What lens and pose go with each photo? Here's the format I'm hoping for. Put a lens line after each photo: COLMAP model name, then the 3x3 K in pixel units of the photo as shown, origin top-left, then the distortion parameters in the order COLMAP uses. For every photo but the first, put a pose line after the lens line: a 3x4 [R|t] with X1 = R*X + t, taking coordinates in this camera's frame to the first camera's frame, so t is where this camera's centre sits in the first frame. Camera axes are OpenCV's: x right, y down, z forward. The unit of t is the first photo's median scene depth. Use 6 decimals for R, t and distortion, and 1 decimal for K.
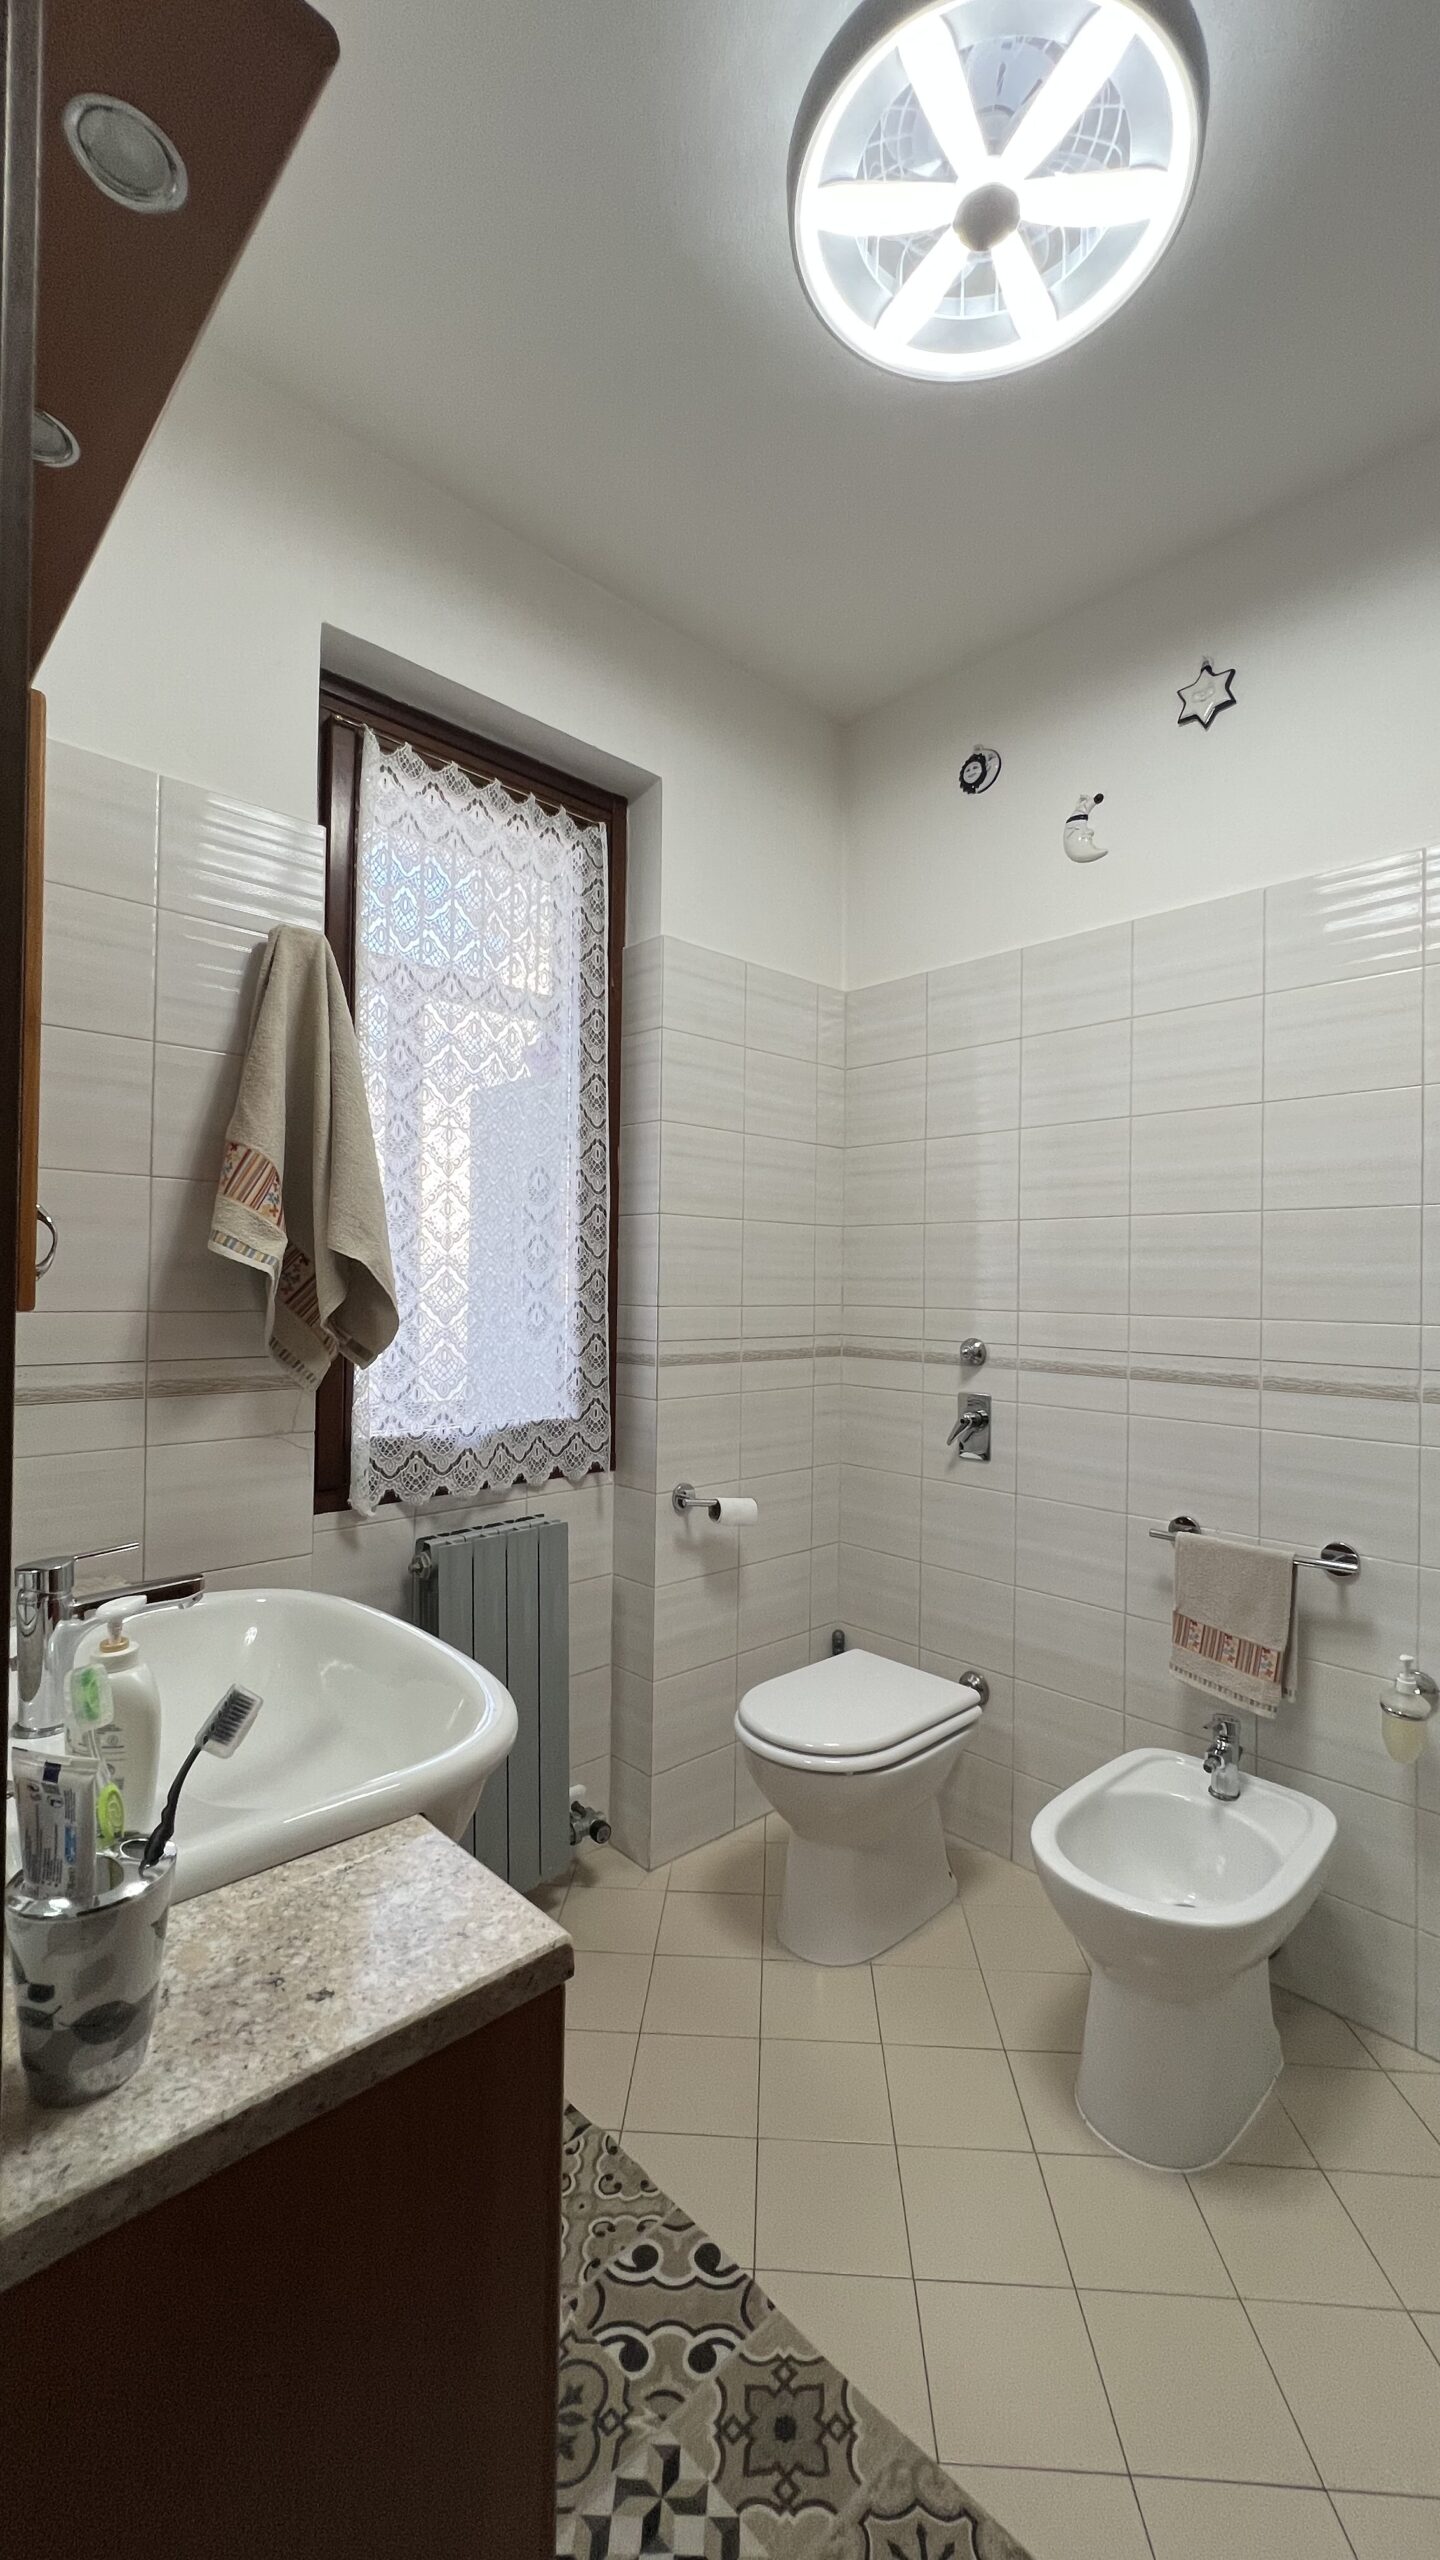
lens RADIAL K [[1032.2, 0, 733.9], [0, 1032.2, 1275.6], [0, 0, 1]] dist [-0.001396, 0.001049]
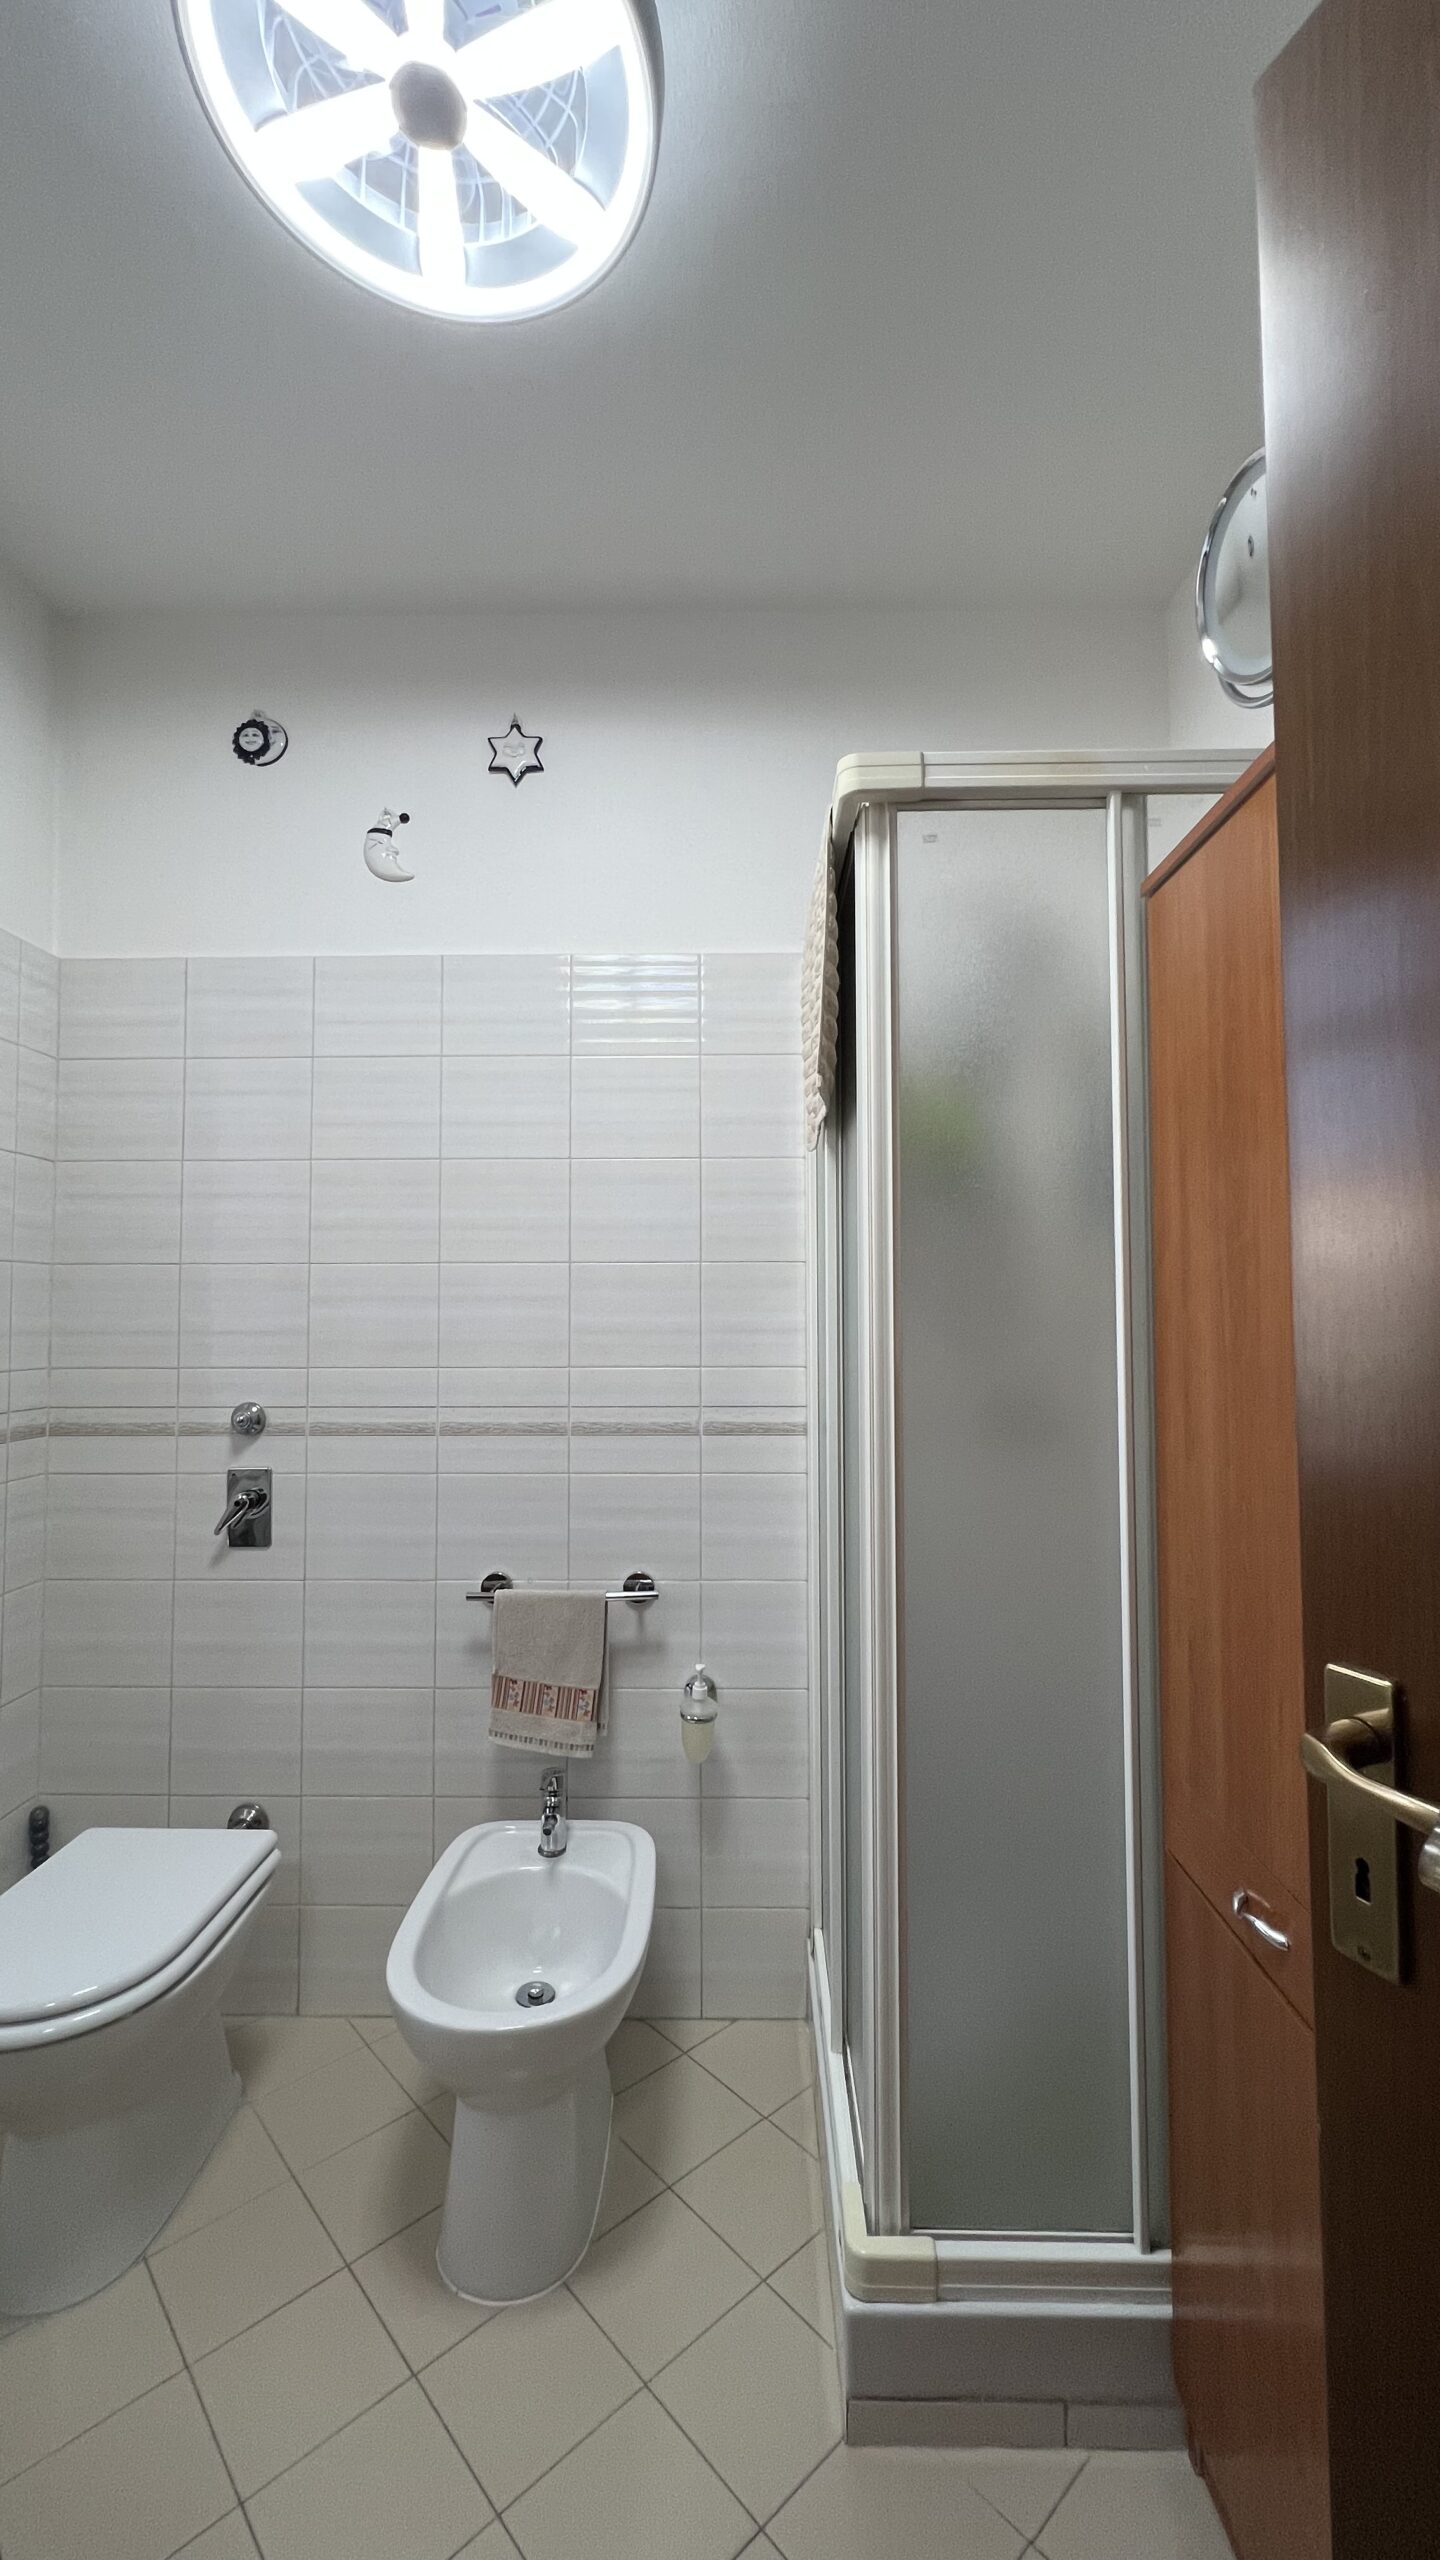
lens RADIAL K [[1032.2, 0, 721.5], [0, 1032.2, 1277.6], [0, 0, 1]] dist [-0.001396, 0.001049]
pose [[0.702699, 0.016858, 0.711287, -0.115405], [0.007543, 0.999487, -0.031140, -0.013771], [-0.711447, 0.027247, 0.702212, 0.159948]]
